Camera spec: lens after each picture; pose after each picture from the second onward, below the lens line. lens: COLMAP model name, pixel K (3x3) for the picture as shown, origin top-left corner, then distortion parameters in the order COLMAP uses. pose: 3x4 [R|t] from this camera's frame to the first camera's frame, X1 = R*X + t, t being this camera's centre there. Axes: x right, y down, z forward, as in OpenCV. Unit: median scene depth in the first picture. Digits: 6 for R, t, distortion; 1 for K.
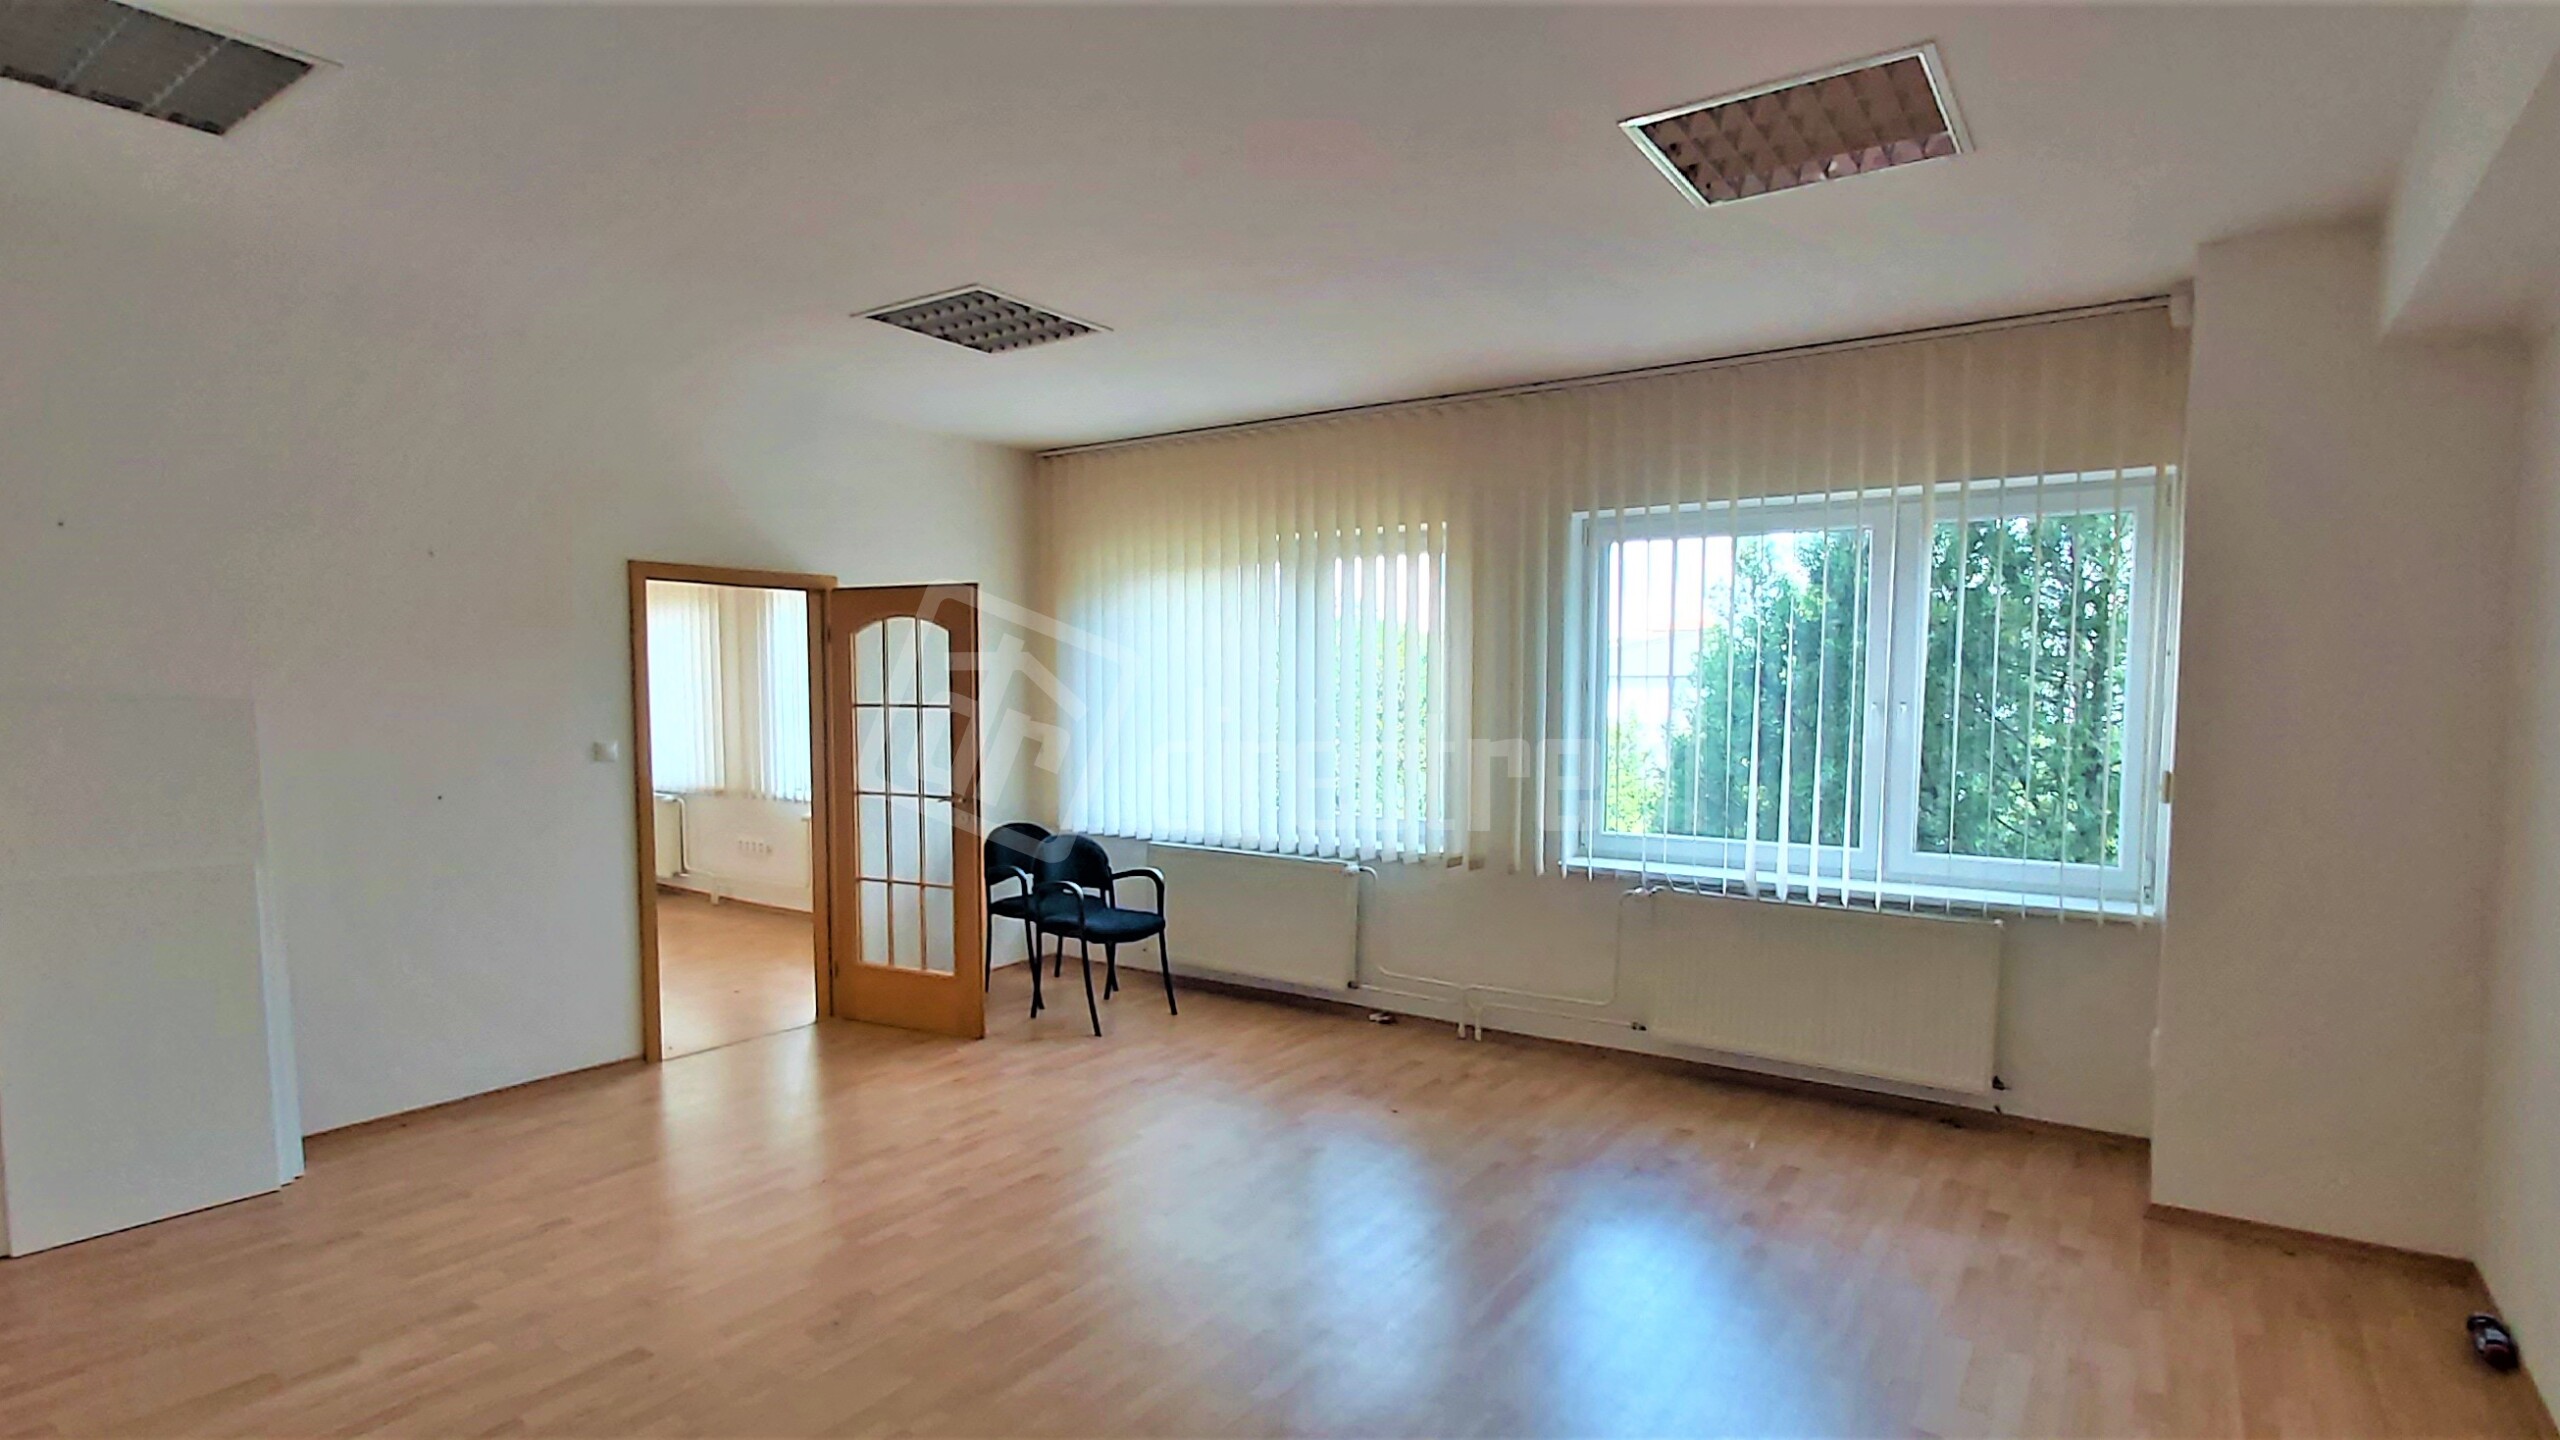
lens RADIAL K [[1261.2, 0, 1251.8], [0, 1261.2, 773.1], [0, 0, 1]] dist [0.001198, 0.000985]
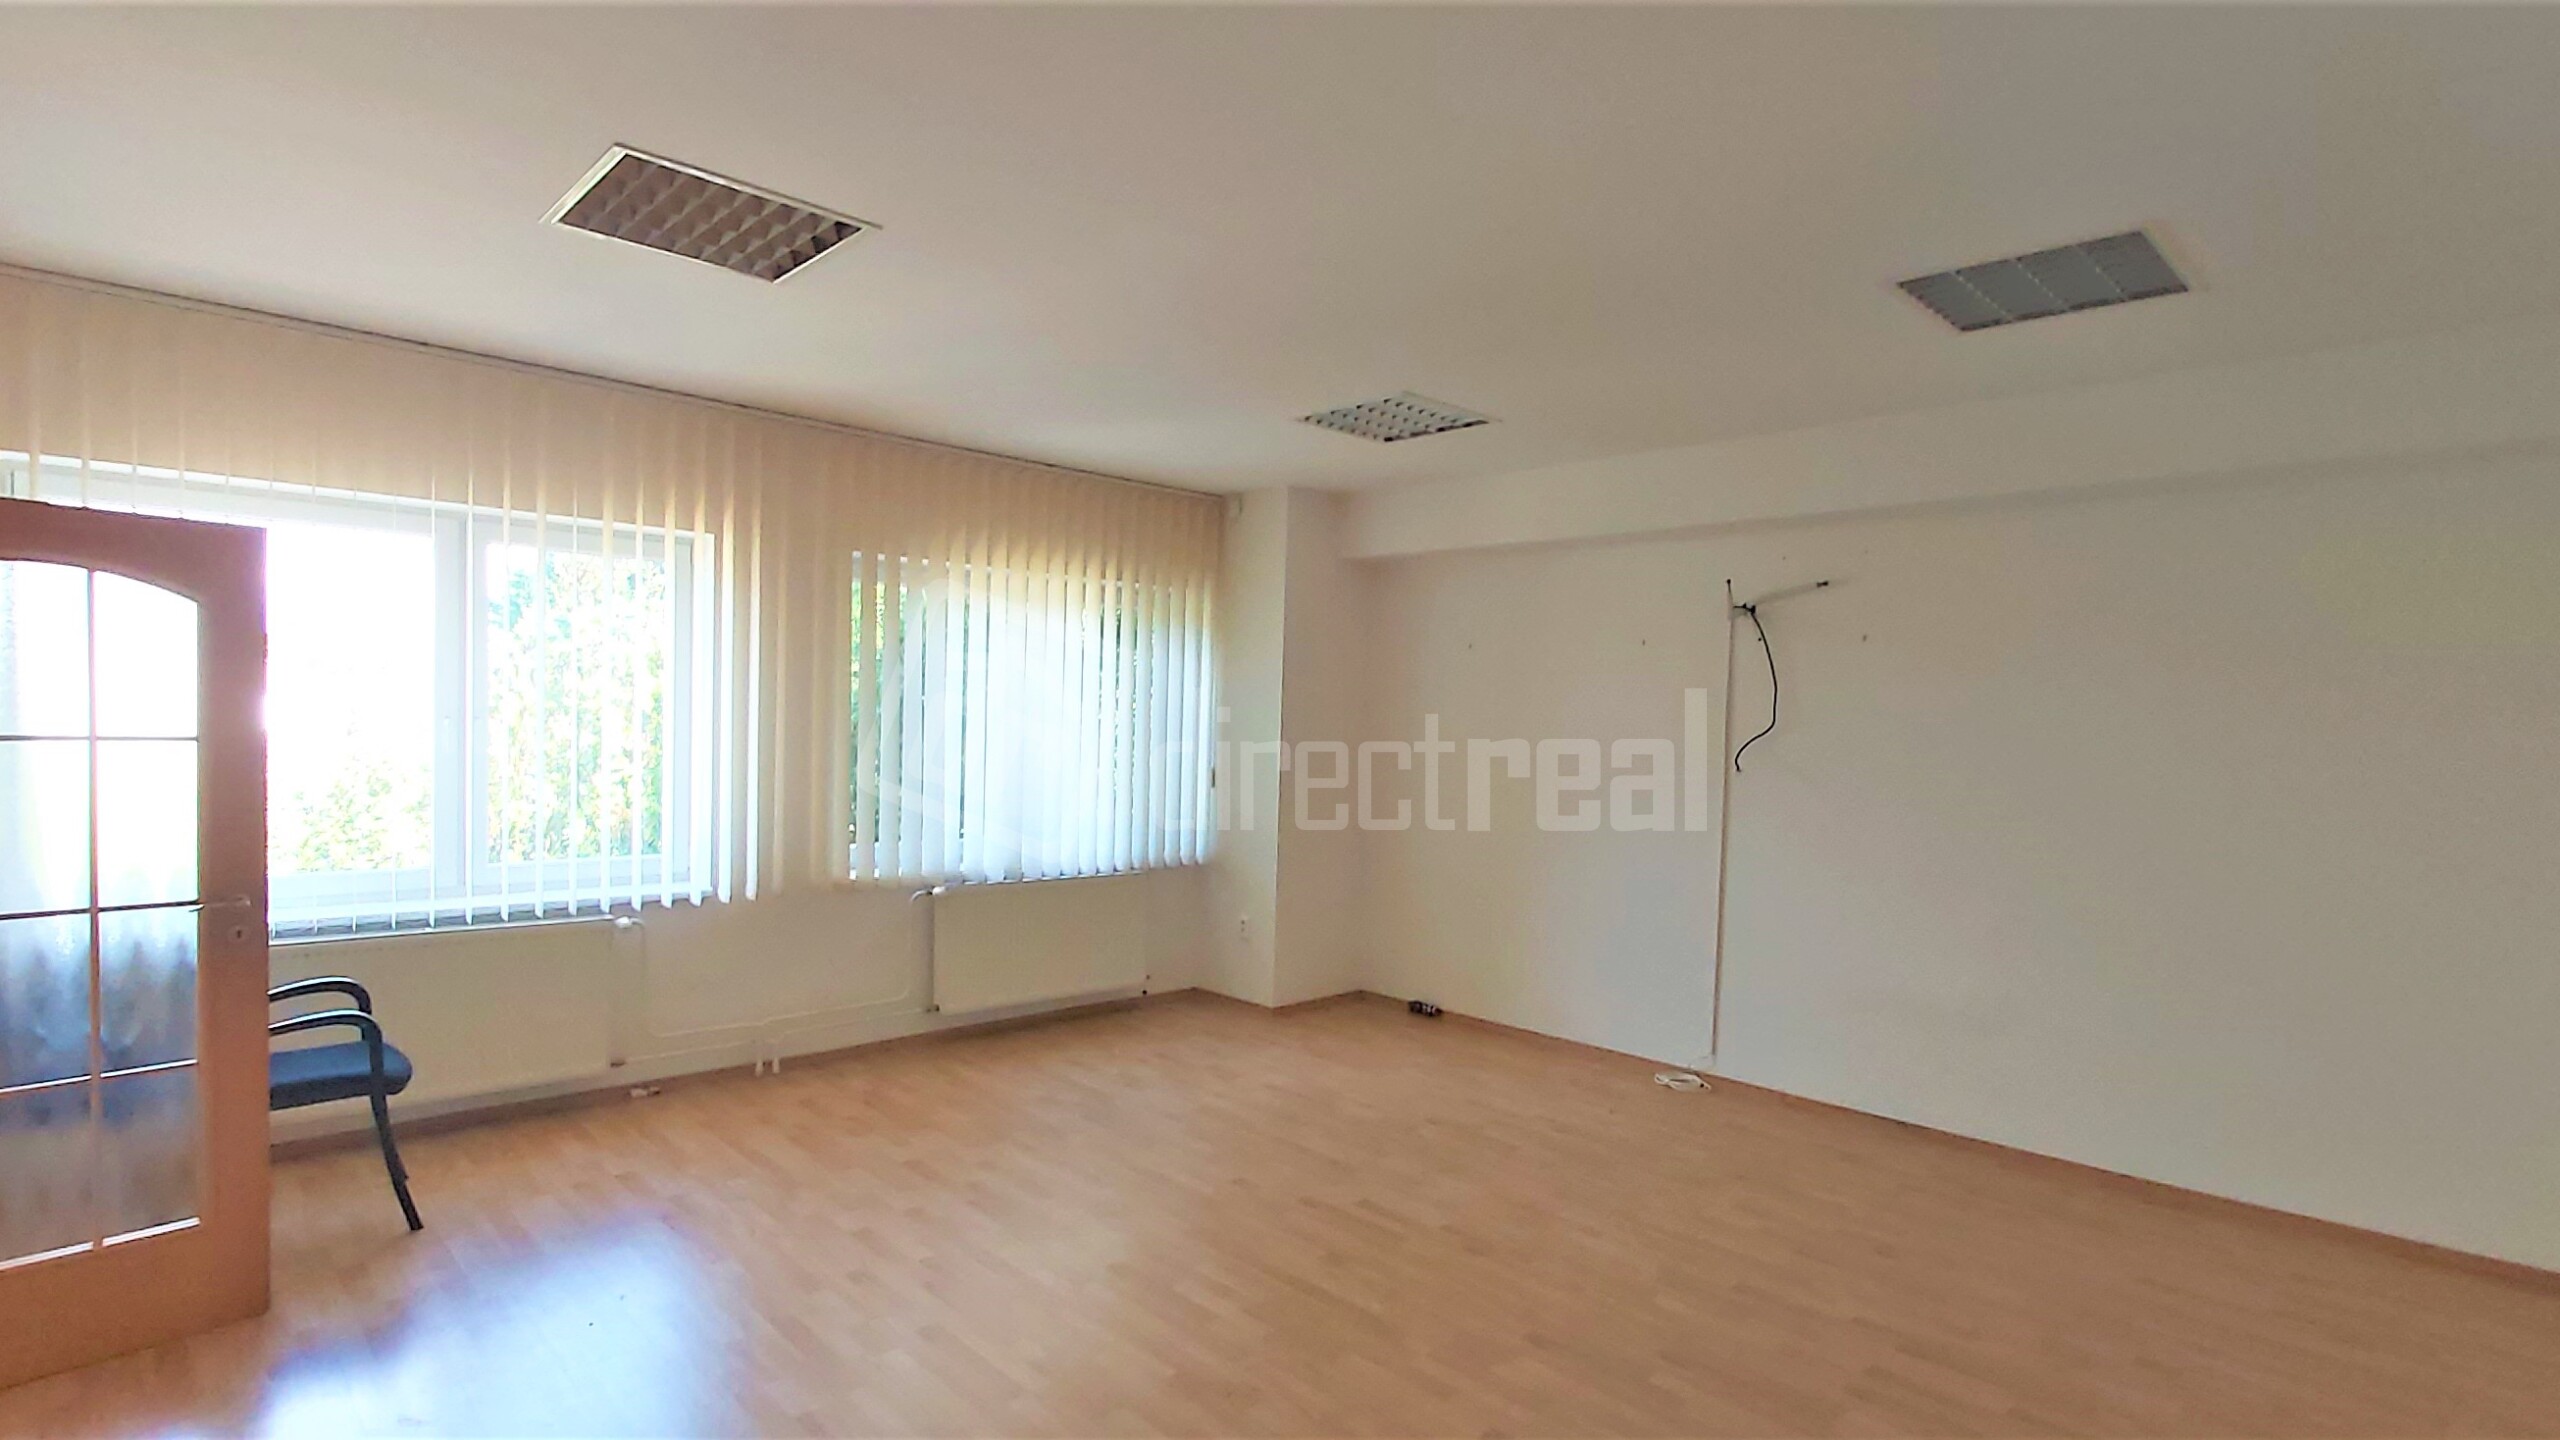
lens RADIAL K [[1261.2, 0, 1251.8], [0, 1261.2, 773.1], [0, 0, 1]] dist [0.001198, 0.000985]
pose [[0.194278, -0.038916, 0.980174, -0.702399], [0.038537, 0.998744, 0.032015, -0.038262], [-0.980189, 0.031554, 0.195534, 0.441700]]
